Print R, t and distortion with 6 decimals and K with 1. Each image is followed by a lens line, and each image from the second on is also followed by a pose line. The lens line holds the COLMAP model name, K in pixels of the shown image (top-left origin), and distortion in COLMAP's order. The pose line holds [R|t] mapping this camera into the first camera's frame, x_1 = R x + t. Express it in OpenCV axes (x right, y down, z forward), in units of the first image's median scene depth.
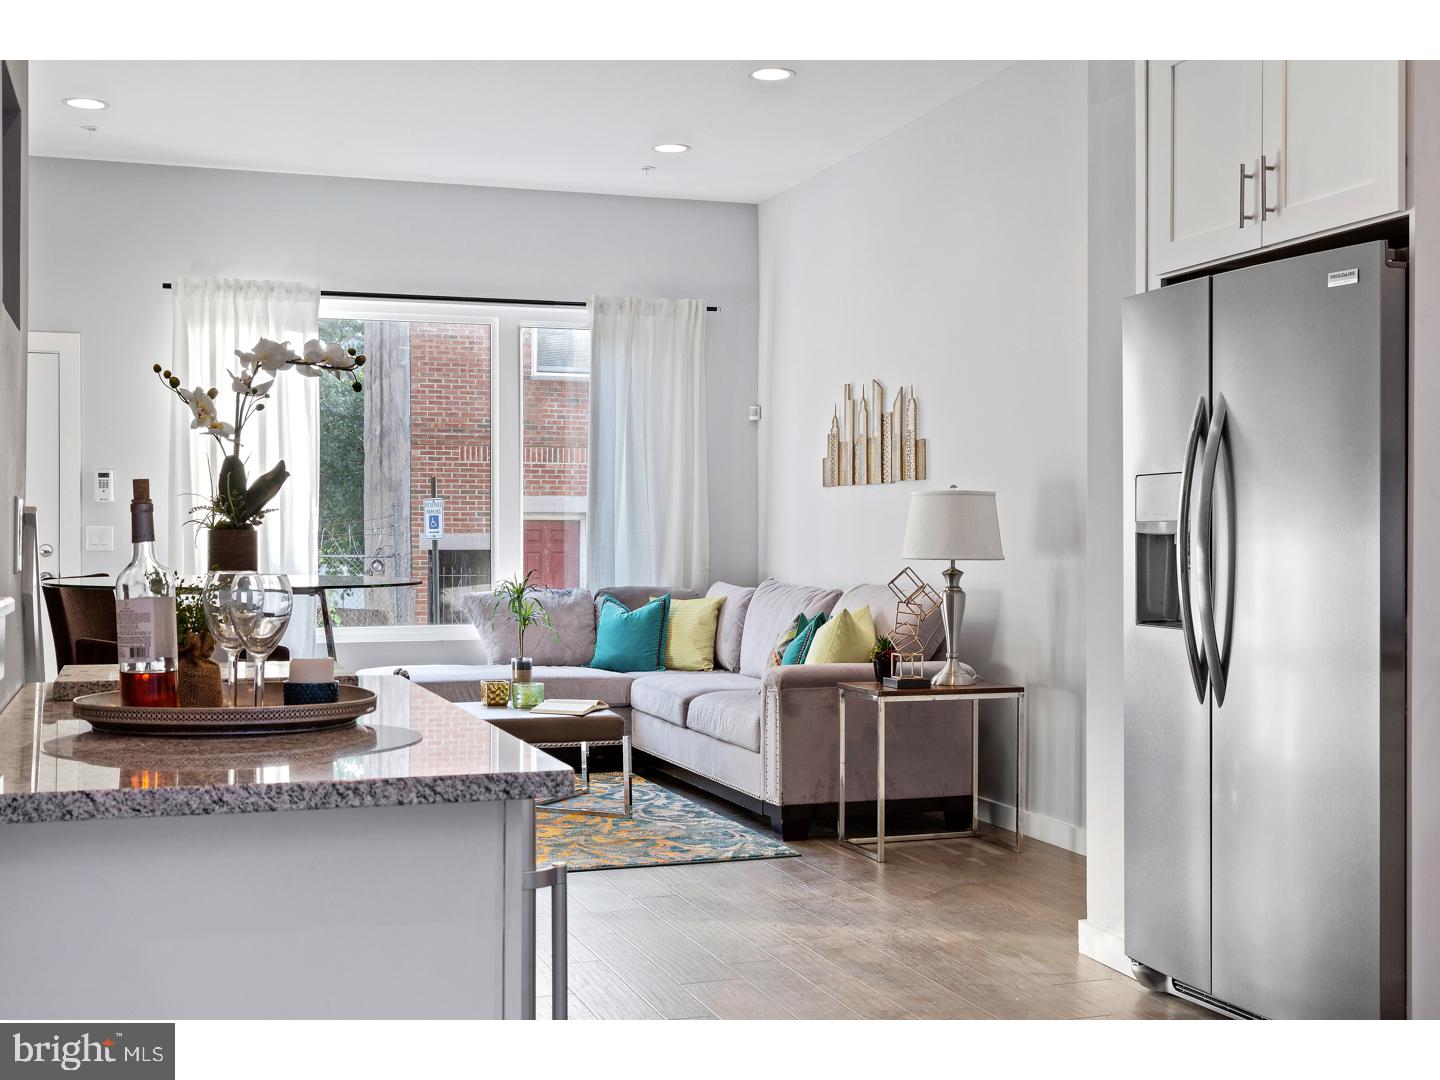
lens RADIAL K [[1686.5, 0, 720.0], [0, 1686.5, 540.0], [0, 0, 1]] dist [-0.019278, 0.015600]
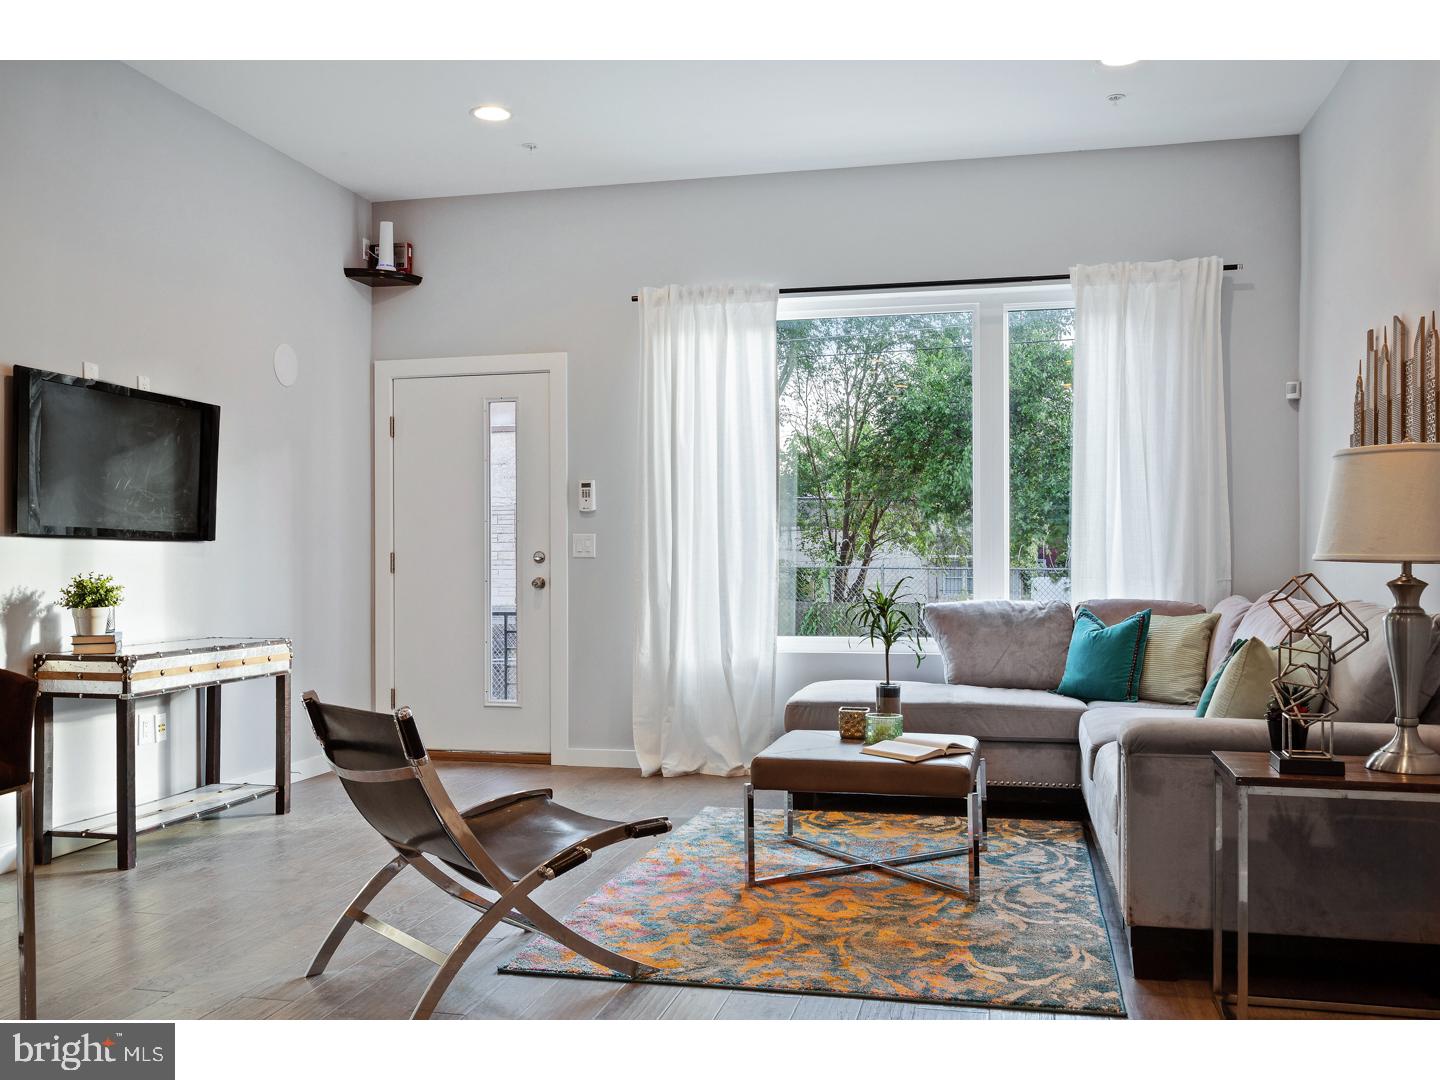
lens RADIAL K [[1291.4, 0, 720.0], [0, 1291.4, 540.0], [0, 0, 1]] dist [0.001092, 0.001514]
pose [[0.845622, -0.008556, -0.533714, 0.133858], [0.000644, 0.999887, -0.015009, 0.007837], [0.533782, 0.012348, 0.845532, 0.360053]]
